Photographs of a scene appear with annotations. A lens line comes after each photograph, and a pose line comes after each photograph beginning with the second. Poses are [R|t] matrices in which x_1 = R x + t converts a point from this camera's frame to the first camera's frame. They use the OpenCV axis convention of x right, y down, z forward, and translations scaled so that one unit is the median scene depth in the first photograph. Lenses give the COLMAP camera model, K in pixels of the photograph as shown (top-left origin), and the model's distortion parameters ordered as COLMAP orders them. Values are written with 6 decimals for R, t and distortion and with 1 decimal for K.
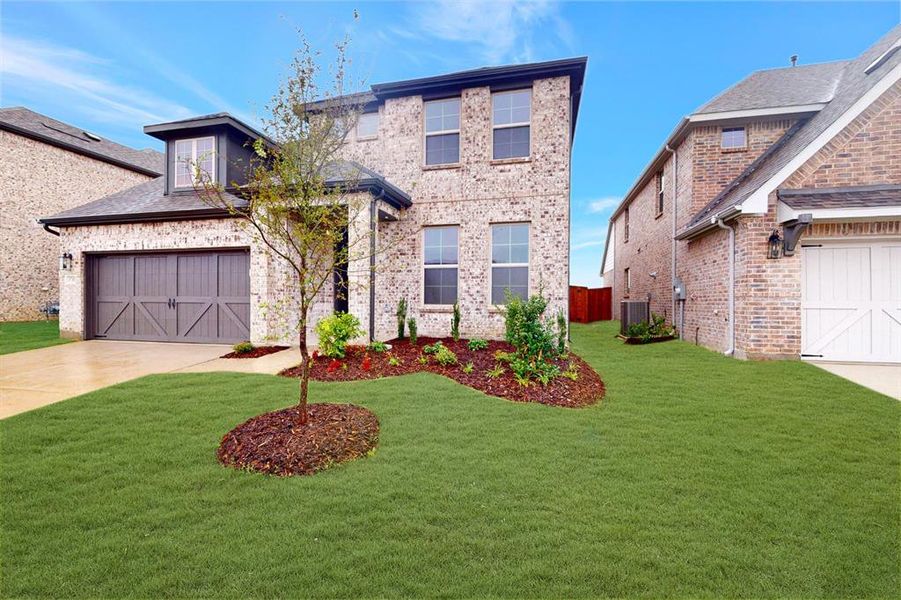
lens RADIAL K [[387.0, 0, 449.9], [0, 387.0, 304.4], [0, 0, 1]] dist [-0.001525, 0.000283]
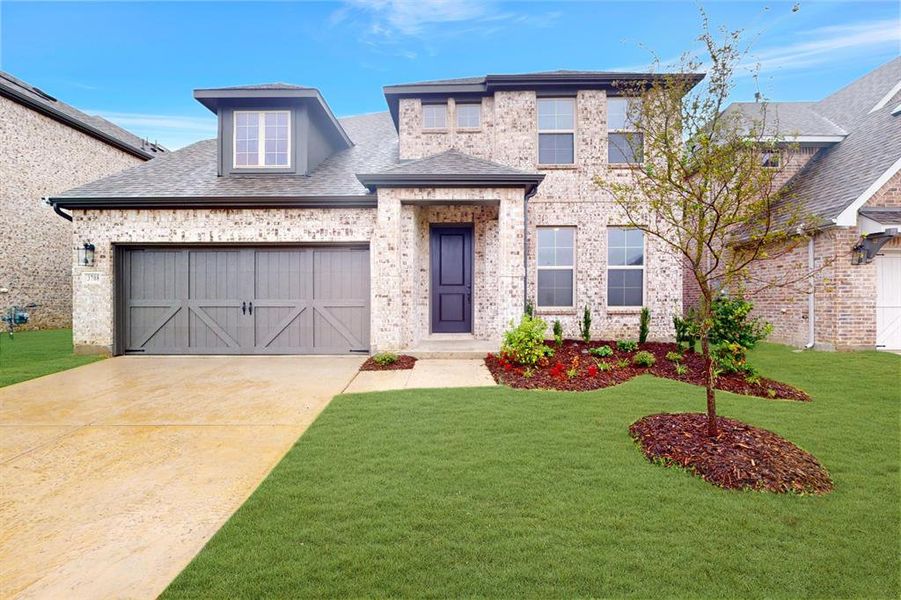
lens RADIAL K [[387.0, 0, 449.9], [0, 387.0, 304.4], [0, 0, 1]] dist [-0.001525, 0.000283]
pose [[0.974536, -0.008016, 0.224088, -0.502539], [0.008541, 0.999963, -0.001376, -0.005574], [-0.224069, 0.003255, 0.974568, 0.101585]]
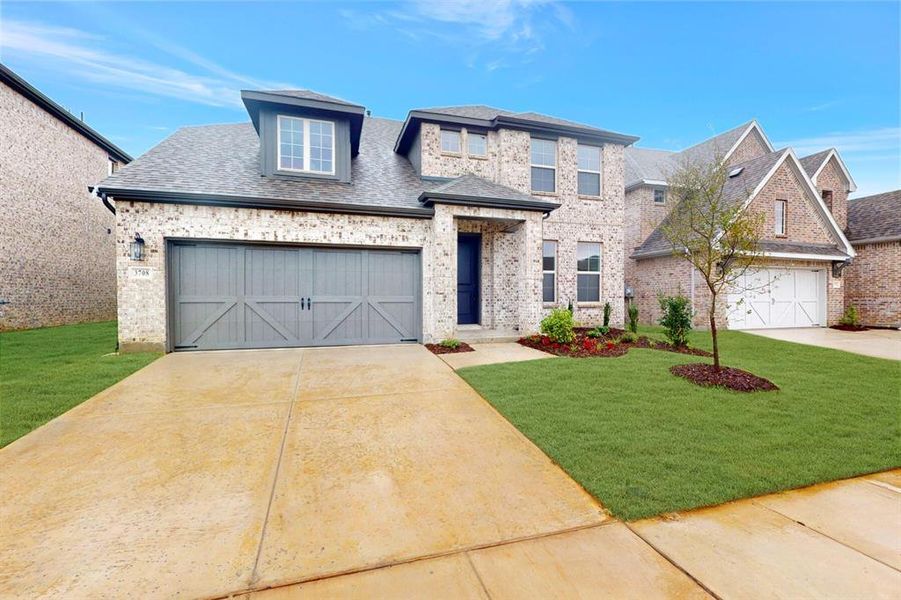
lens RADIAL K [[383.0, 0, 449.6], [0, 383.0, 308.2], [0, 0, 1]] dist [-0.004715, -0.000584]
pose [[0.860066, -0.017269, 0.509890, -0.922199], [0.009635, 0.999799, 0.017609, -0.004454], [-0.510091, -0.010232, 0.860059, 0.073438]]
